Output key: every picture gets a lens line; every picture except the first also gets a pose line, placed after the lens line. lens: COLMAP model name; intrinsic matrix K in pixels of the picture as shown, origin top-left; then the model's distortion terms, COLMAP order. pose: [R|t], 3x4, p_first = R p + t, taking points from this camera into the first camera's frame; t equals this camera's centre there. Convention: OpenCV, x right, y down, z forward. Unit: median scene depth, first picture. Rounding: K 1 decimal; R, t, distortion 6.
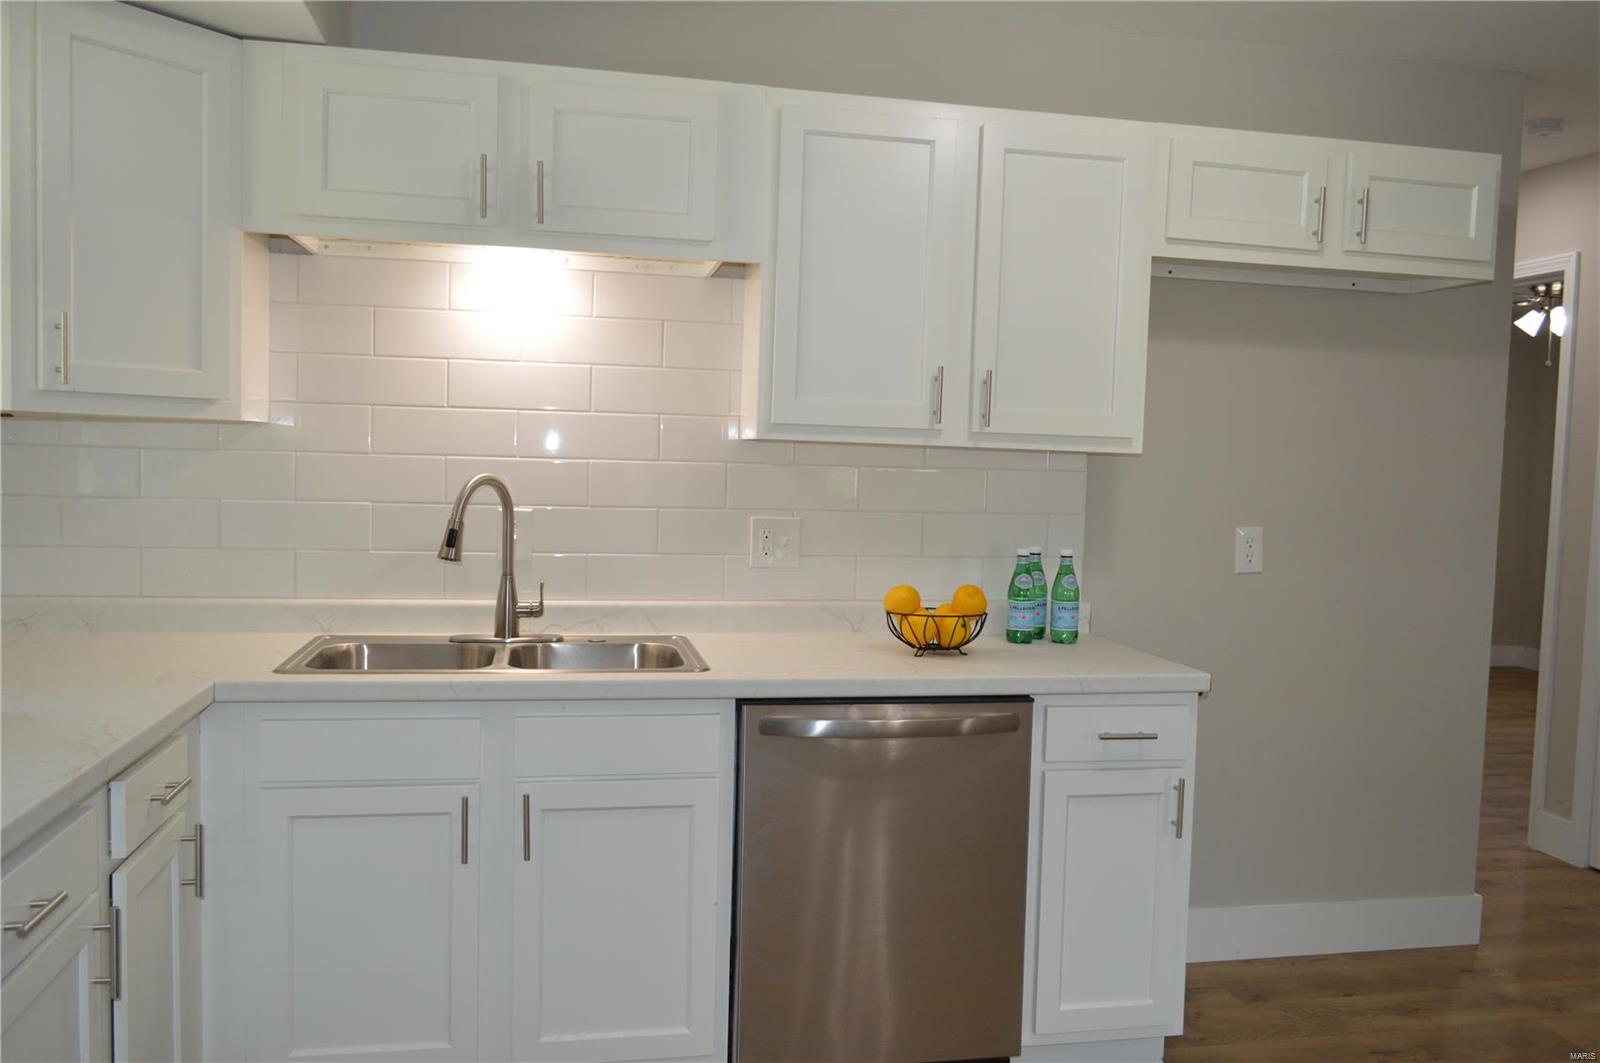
lens RADIAL K [[1273.3, 0, 799.0], [0, 1273.3, 537.2], [0, 0, 1]] dist [-0.013613, 0.004390]
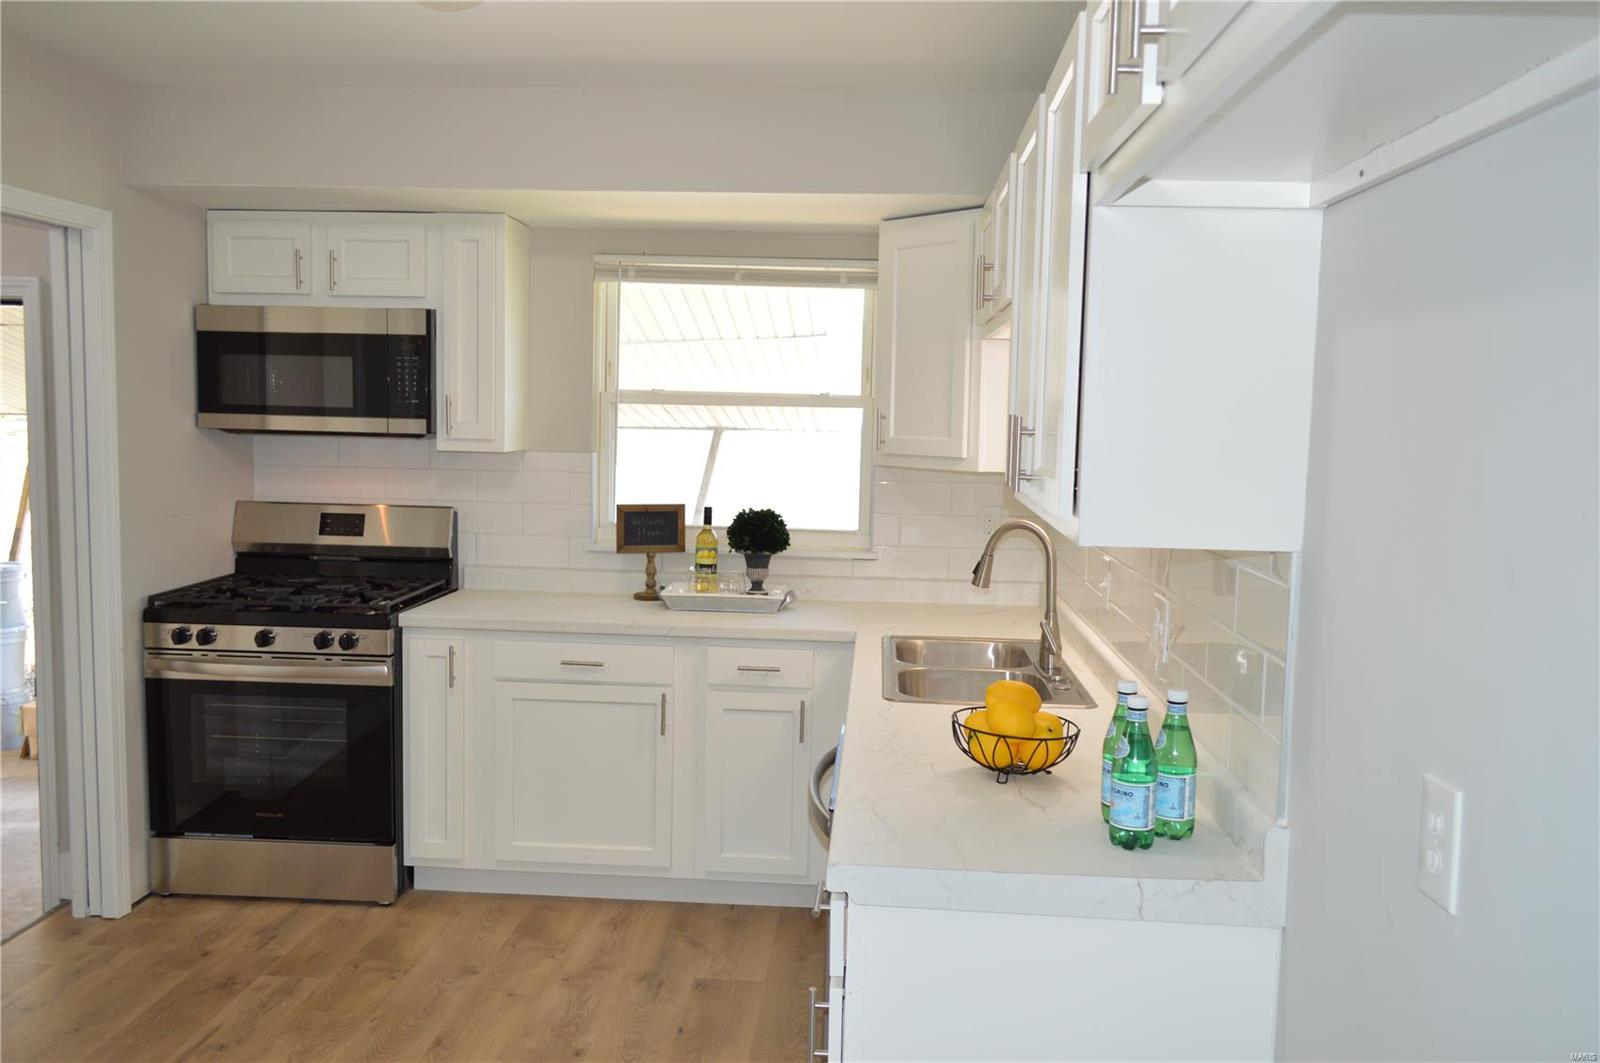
lens RADIAL K [[1273.3, 0, 794.6], [0, 1273.3, 533.8], [0, 0, 1]] dist [-0.013613, 0.004390]
pose [[-0.267200, 0.059433, -0.961807, 0.896729], [-0.093962, 0.991733, 0.087386, -0.115152], [0.959049, 0.113723, -0.259406, 1.054935]]
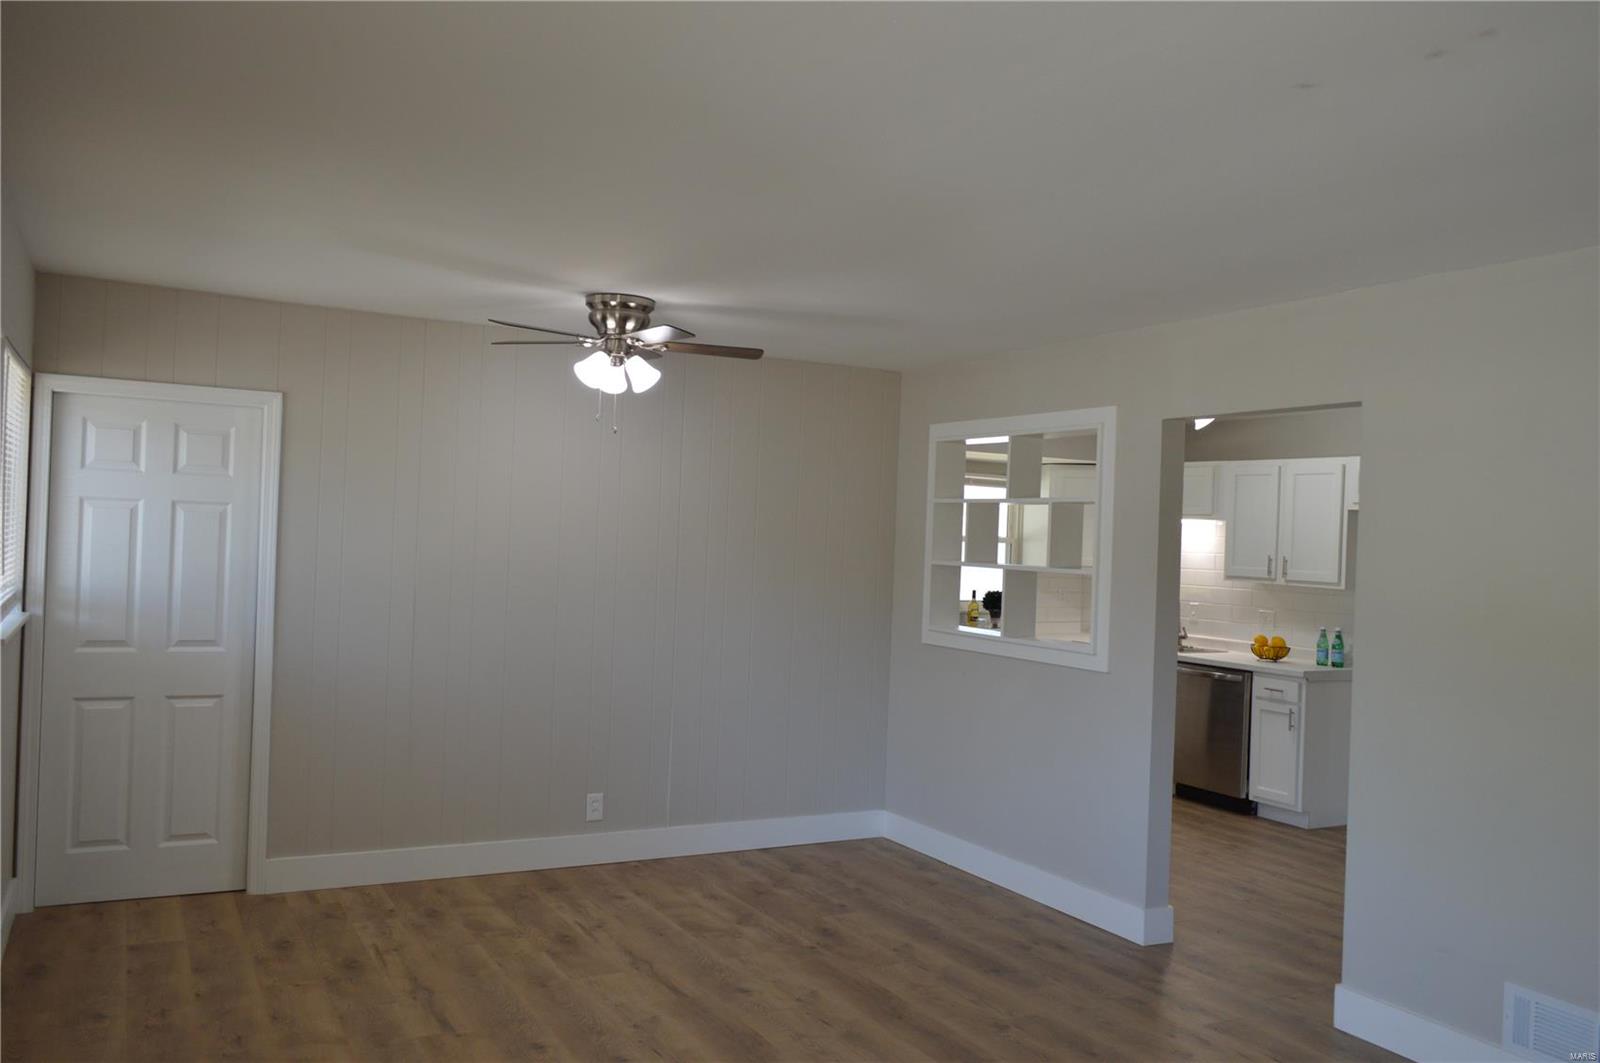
lens RADIAL K [[1273.3, 0, 787.2], [0, 1273.3, 530.1], [0, 0, 1]] dist [-0.013613, 0.004390]
pose [[0.280709, -0.023838, -0.959497, 2.386757], [-0.093310, 0.994278, -0.052001, 0.049918], [0.955247, 0.104128, 0.276878, -0.739833]]
